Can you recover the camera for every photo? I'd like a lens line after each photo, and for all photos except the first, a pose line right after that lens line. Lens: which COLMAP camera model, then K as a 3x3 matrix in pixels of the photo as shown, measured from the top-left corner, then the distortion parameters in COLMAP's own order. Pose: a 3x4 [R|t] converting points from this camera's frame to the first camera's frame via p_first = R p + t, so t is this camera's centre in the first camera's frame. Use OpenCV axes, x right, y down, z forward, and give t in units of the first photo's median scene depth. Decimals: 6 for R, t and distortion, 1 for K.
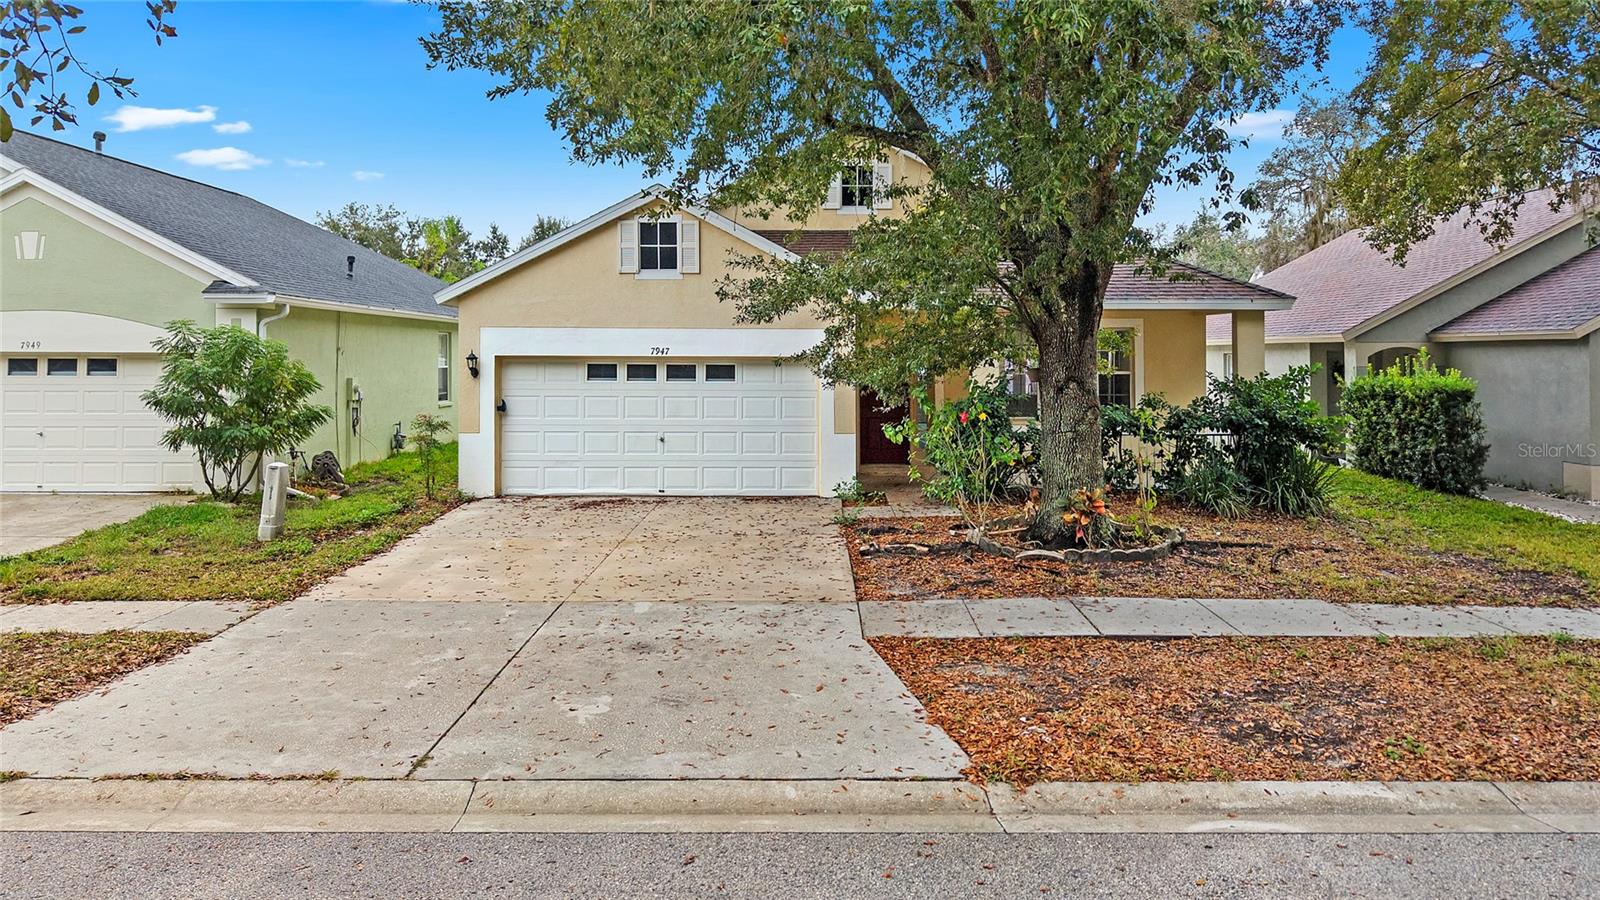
lens RADIAL K [[1087.4, 0, 800.0], [0, 1087.4, 450.0], [0, 0, 1]] dist [-0.007539, -0.000587]
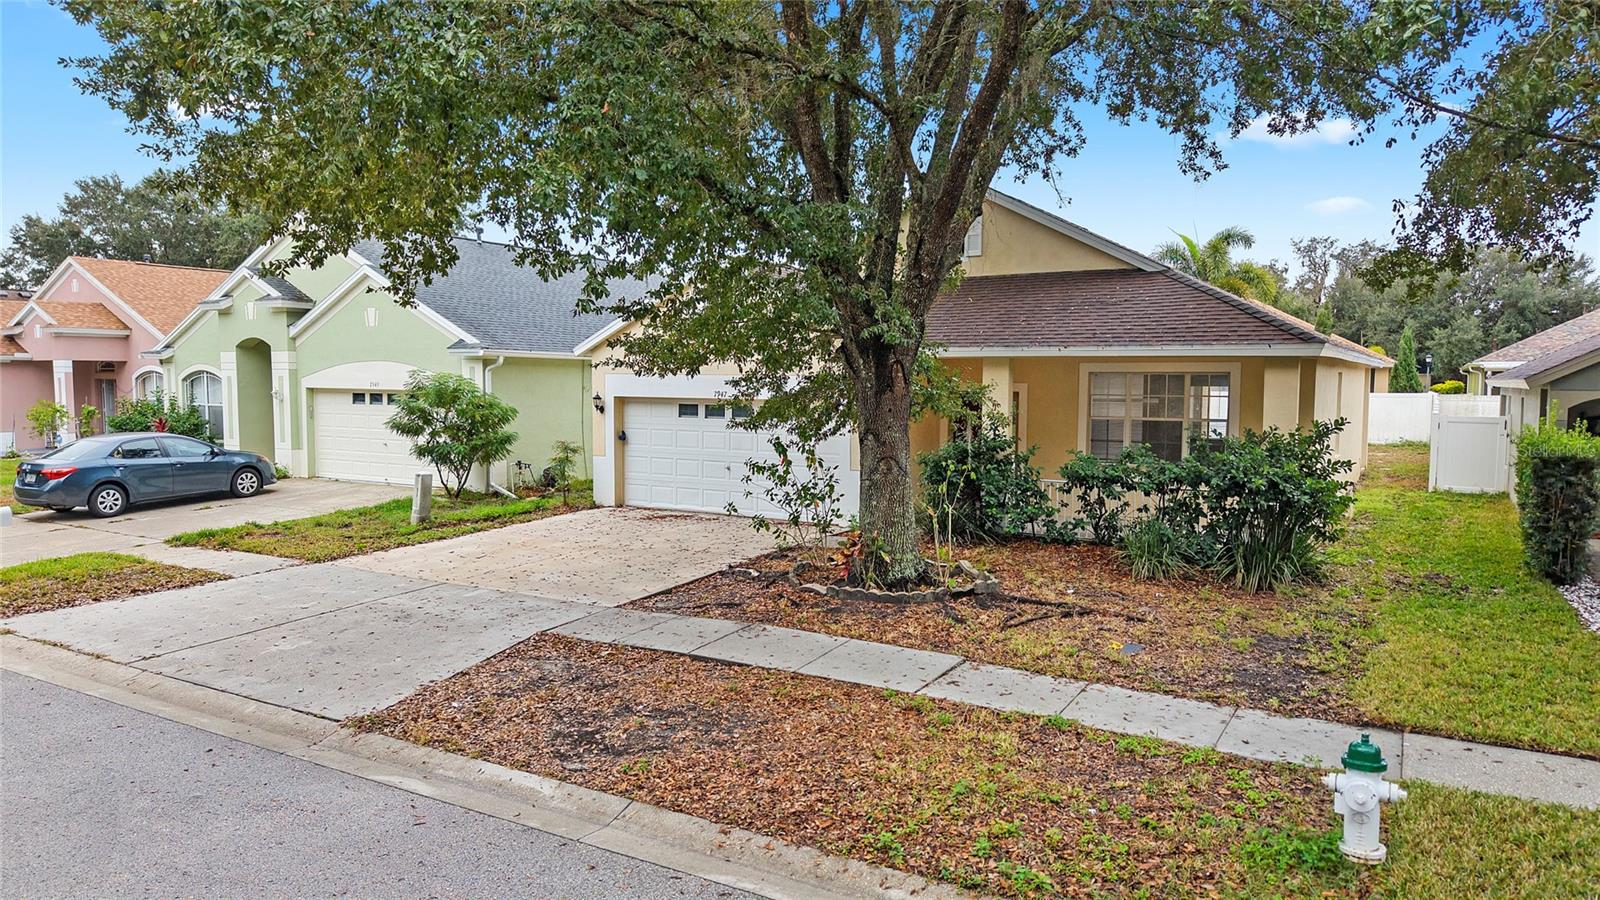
lens RADIAL K [[1059.2, 0, 800.0], [0, 1059.2, 450.0], [0, 0, 1]] dist [0.056438, -0.001044]
pose [[0.851569, 0.042086, -0.522550, 0.573638], [-0.052911, 0.998582, -0.005799, -0.028222], [0.521565, 0.032587, 0.852589, 0.049544]]
